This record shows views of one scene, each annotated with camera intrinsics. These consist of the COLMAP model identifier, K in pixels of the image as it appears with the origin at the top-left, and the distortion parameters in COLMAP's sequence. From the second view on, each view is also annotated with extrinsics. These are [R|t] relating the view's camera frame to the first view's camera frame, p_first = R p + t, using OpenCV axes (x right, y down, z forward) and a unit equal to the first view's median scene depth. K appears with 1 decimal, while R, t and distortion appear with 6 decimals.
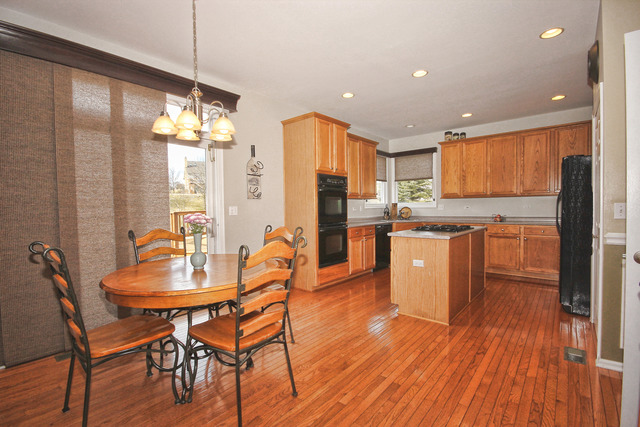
lens RADIAL K [[300.9, 0, 321.3], [0, 300.9, 215.4], [0, 0, 1]] dist [0.001040, 0.000115]
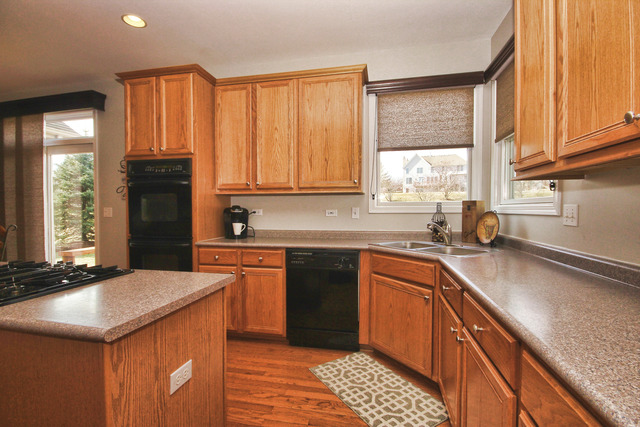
lens RADIAL K [[300.9, 0, 321.3], [0, 300.9, 215.4], [0, 0, 1]] dist [0.001040, 0.000115]
pose [[0.453613, 0.030905, -0.890663, 0.763428], [-0.028216, 0.999396, 0.020308, -0.038345], [0.890752, 0.015919, 0.454211, 1.015972]]
